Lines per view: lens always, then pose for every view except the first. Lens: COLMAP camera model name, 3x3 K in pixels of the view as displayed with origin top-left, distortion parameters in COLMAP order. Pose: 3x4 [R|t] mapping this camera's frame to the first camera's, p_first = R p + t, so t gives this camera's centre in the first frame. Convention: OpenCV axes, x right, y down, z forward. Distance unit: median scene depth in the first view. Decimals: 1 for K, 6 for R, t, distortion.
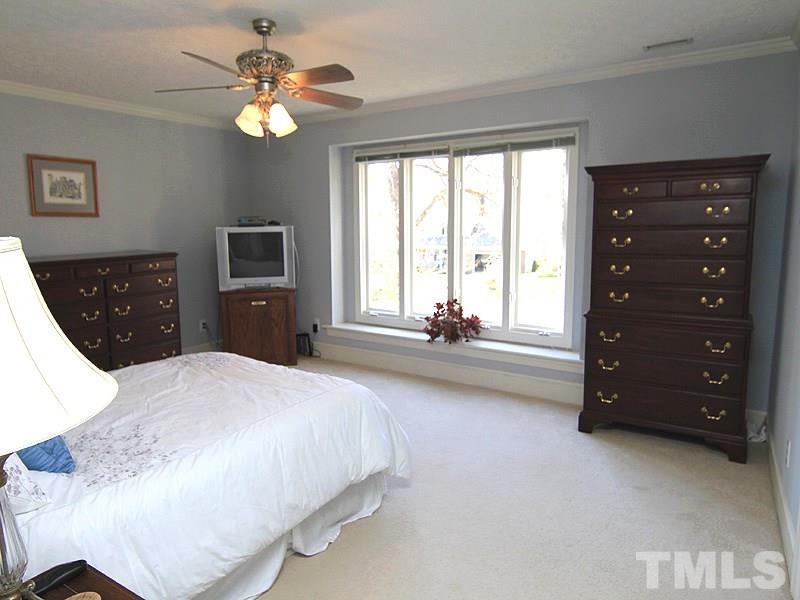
lens RADIAL K [[522.8, 0, 397.4], [0, 522.8, 301.7], [0, 0, 1]] dist [0.001572, -0.004010]
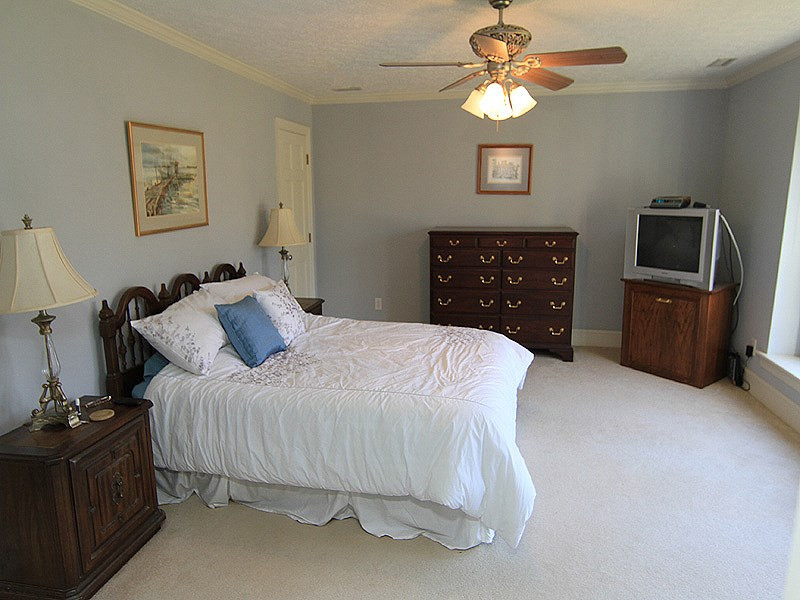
lens RADIAL K [[522.8, 0, 399.1], [0, 522.8, 293.4], [0, 0, 1]] dist [0.001572, -0.004010]
pose [[0.360844, 0.190994, -0.912860, 0.392159], [-0.144069, 0.978472, 0.147773, -0.080936], [0.921432, 0.078192, 0.380592, 0.333498]]
